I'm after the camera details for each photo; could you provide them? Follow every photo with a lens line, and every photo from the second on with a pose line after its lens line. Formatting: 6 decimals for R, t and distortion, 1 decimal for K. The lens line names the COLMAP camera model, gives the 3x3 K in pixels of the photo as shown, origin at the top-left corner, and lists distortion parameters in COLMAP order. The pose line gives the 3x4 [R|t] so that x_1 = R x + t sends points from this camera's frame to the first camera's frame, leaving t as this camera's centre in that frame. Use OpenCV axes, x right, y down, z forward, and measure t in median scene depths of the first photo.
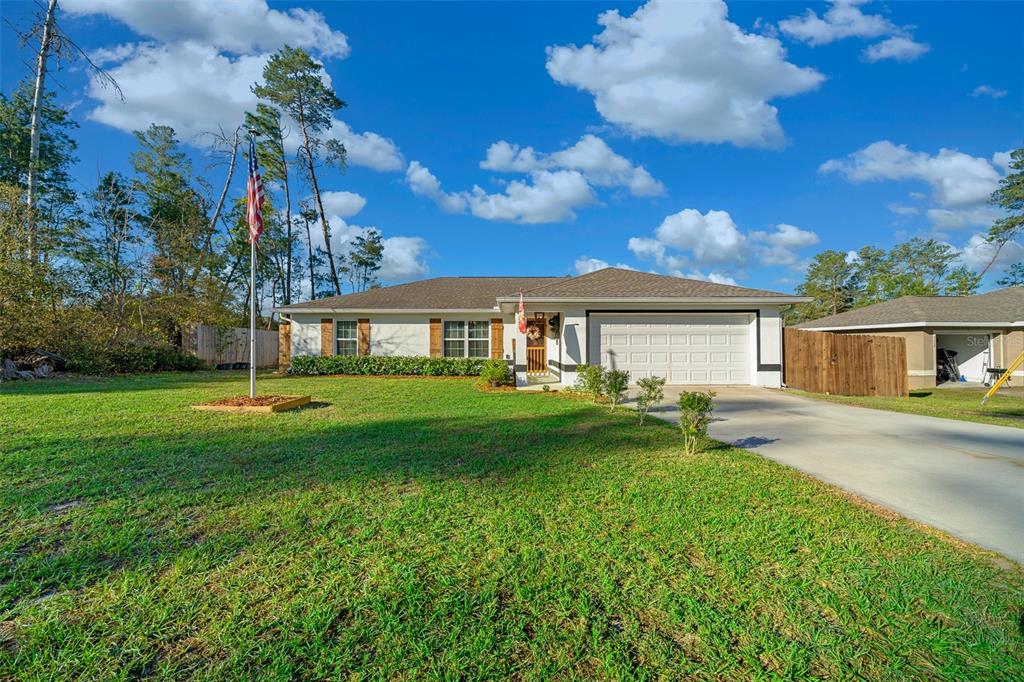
lens RADIAL K [[364.1, 0, 512.0], [0, 364.1, 341.0], [0, 0, 1]] dist [-0.000380, -0.000185]
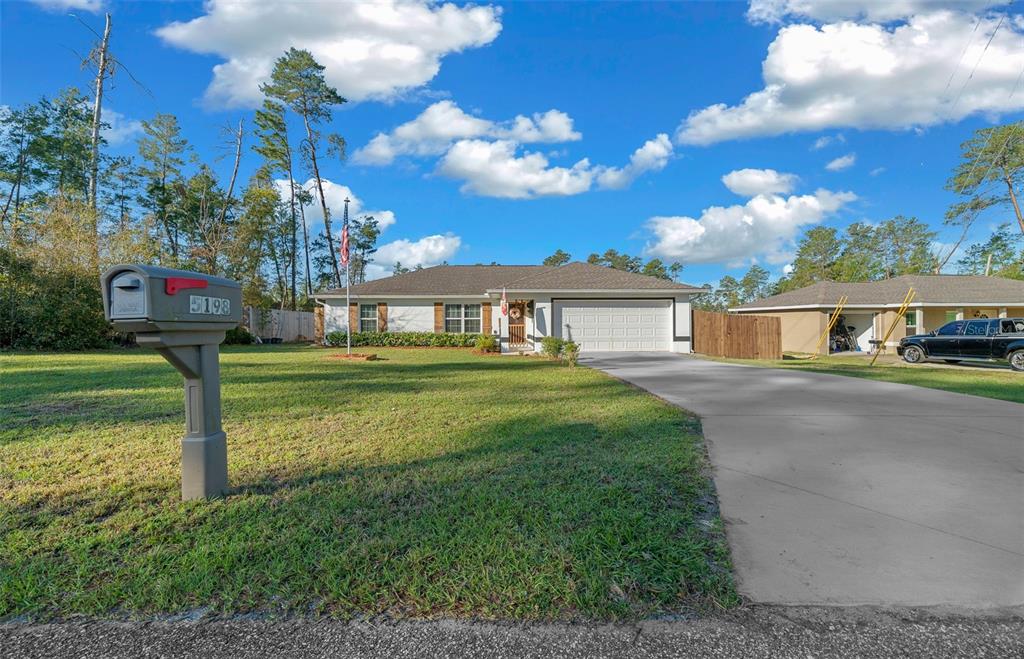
lens RADIAL K [[393.1, 0, 512.0], [0, 393.1, 329.5], [0, 0, 1]] dist [-0.000674, -0.000038]
pose [[0.999708, -0.003011, 0.023985, 0.013797], [0.002298, 0.999555, 0.029736, -0.006870], [-0.024064, -0.029672, 0.999270, -0.387010]]
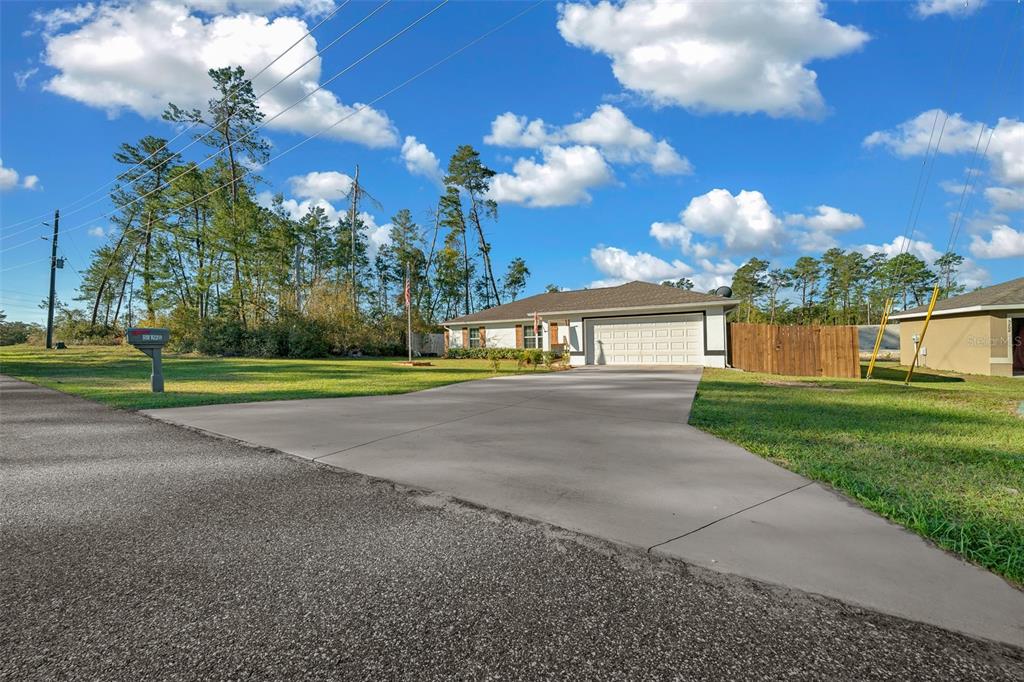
lens RADIAL K [[364.1, 0, 512.0], [0, 364.1, 341.0], [0, 0, 1]] dist [-0.000380, -0.000185]
pose [[0.871638, -0.019881, -0.489746, 0.558804], [0.025622, 0.999659, 0.005021, 0.002289], [0.489480, -0.016925, 0.871850, -0.435591]]
